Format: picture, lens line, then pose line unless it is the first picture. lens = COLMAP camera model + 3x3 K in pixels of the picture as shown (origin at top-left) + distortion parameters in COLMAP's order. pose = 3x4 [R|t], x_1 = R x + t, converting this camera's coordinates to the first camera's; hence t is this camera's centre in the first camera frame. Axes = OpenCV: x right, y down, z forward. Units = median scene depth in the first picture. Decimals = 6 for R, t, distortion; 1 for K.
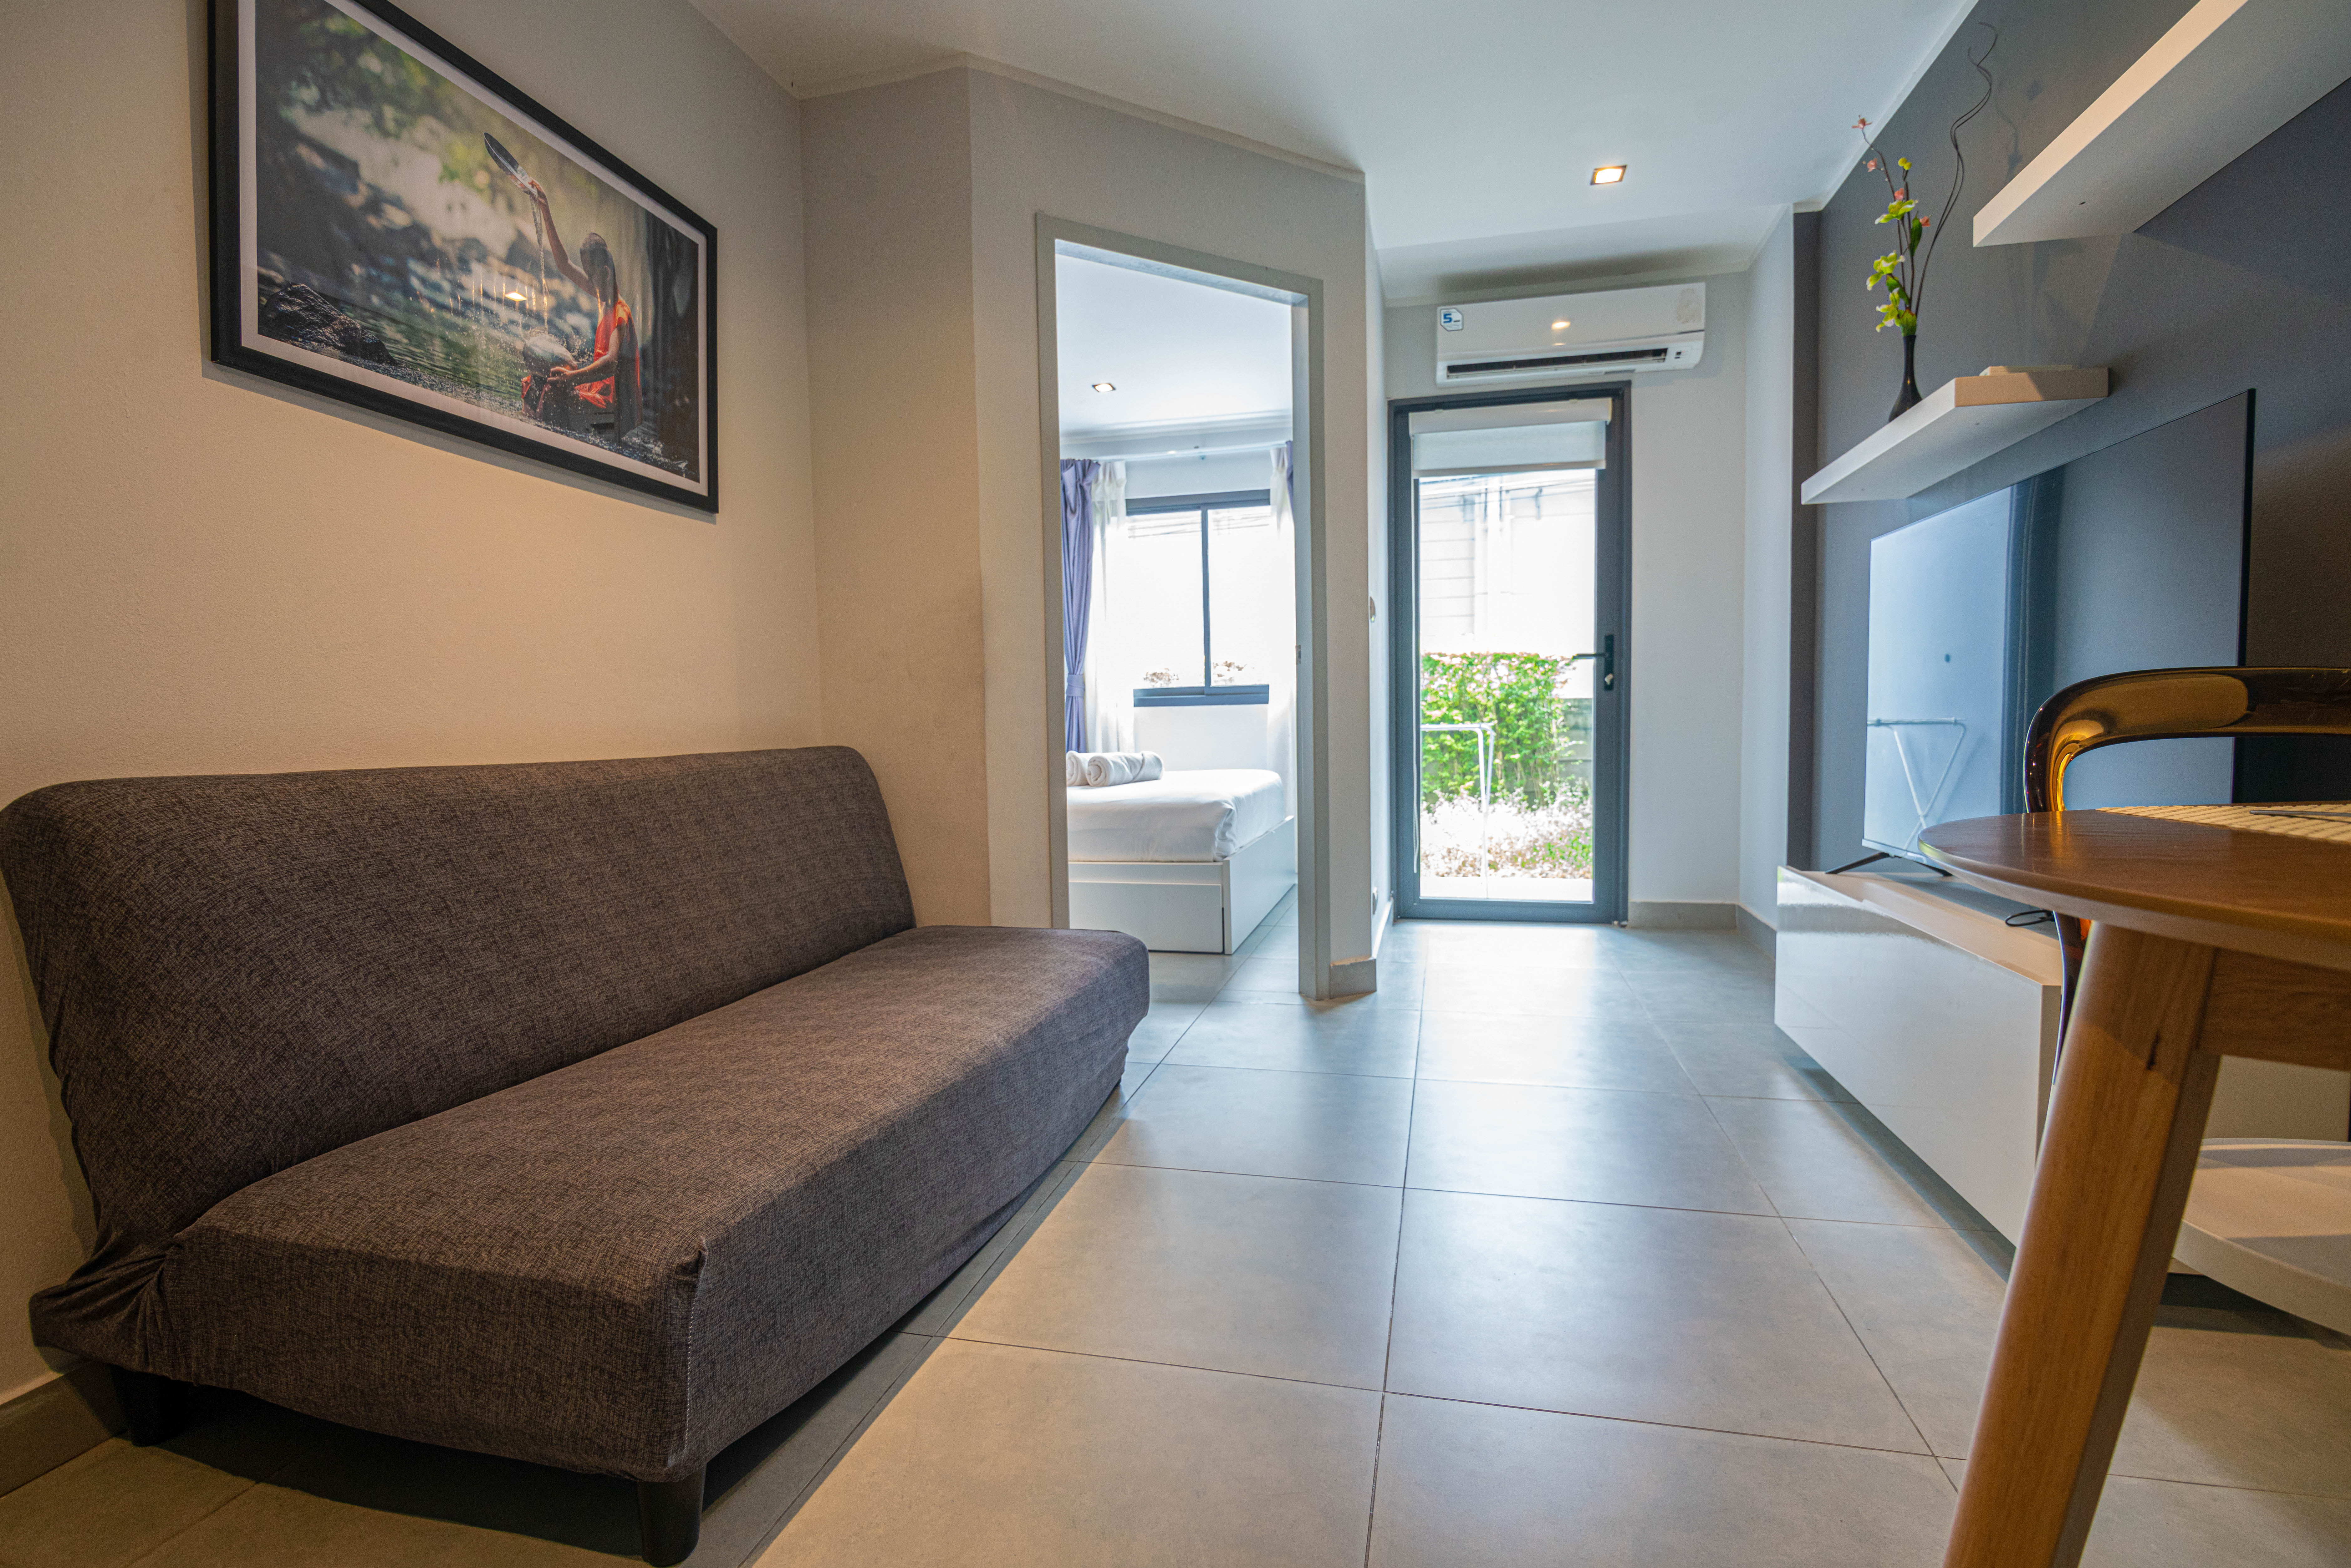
lens RADIAL K [[1050.1, 0, 1176.6], [0, 1050.1, 787.6], [0, 0, 1]] dist [-0.015689, -0.000659]
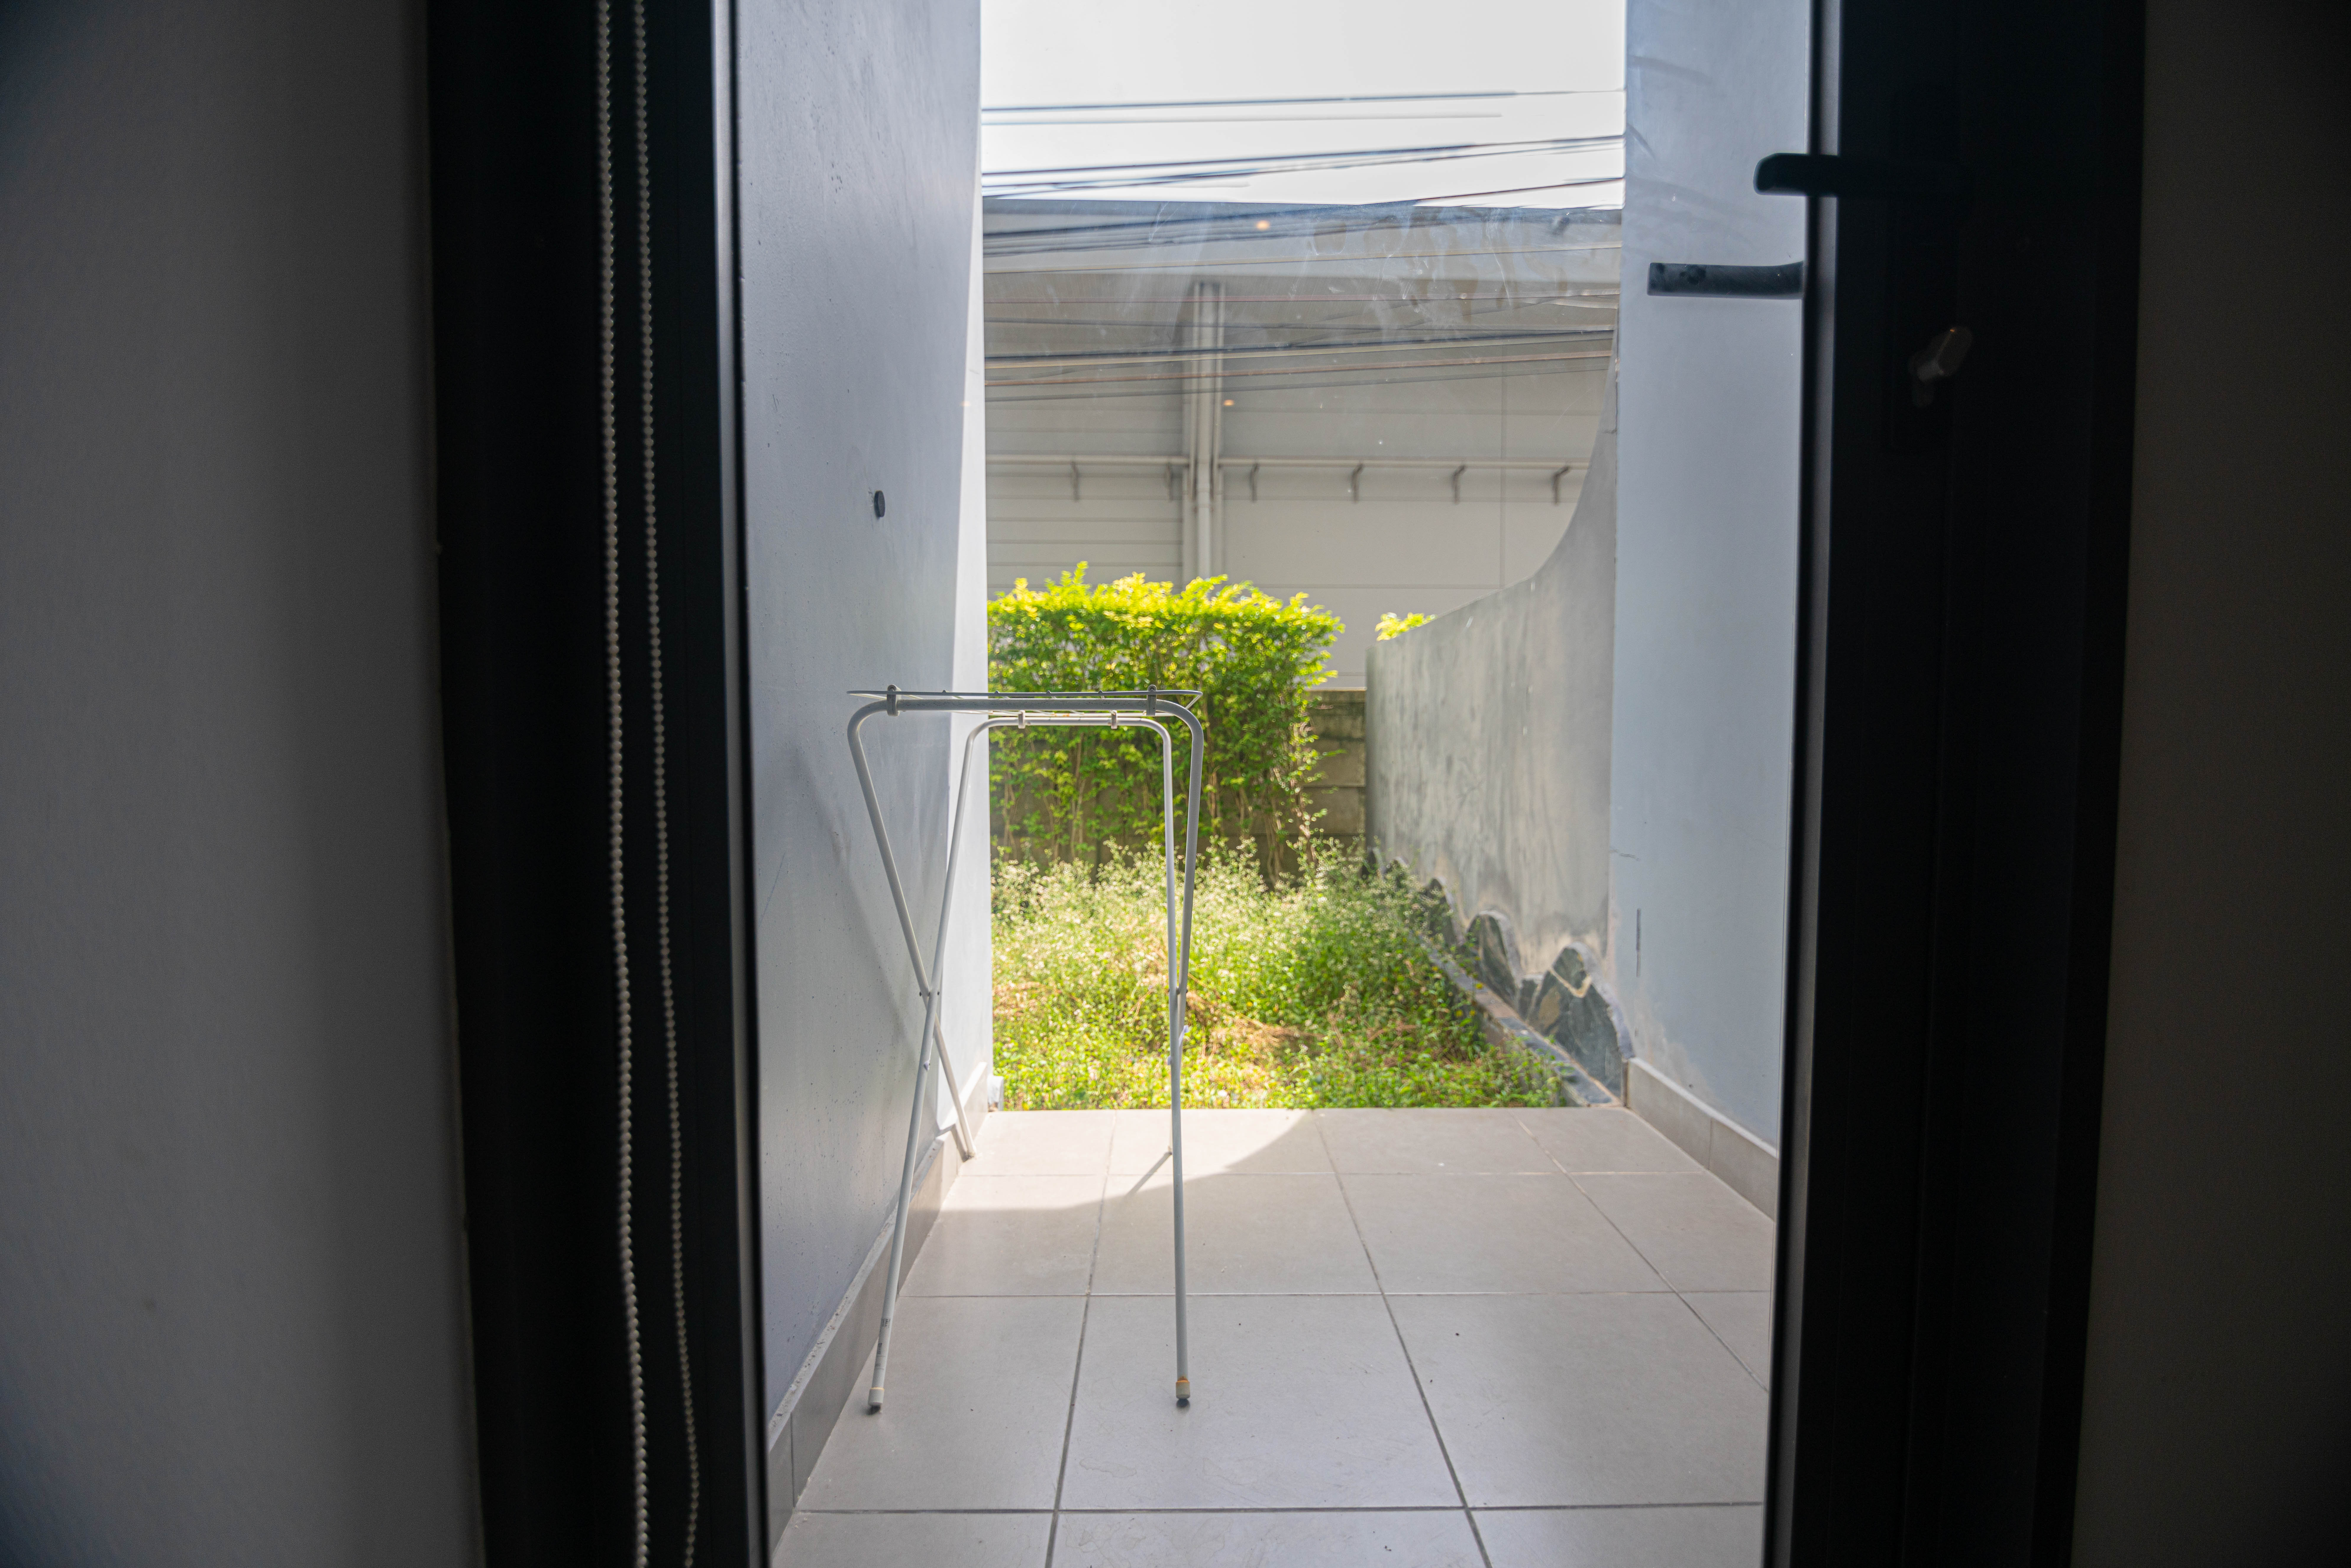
lens RADIAL K [[1050.1, 0, 1176.6], [0, 1050.1, 787.6], [0, 0, 1]] dist [-0.015689, -0.000659]
pose [[0.964411, 0.002343, 0.264398, 0.123256], [0.000501, 0.999943, -0.010688, -0.019002], [-0.264408, 0.010440, 0.964354, 0.407183]]
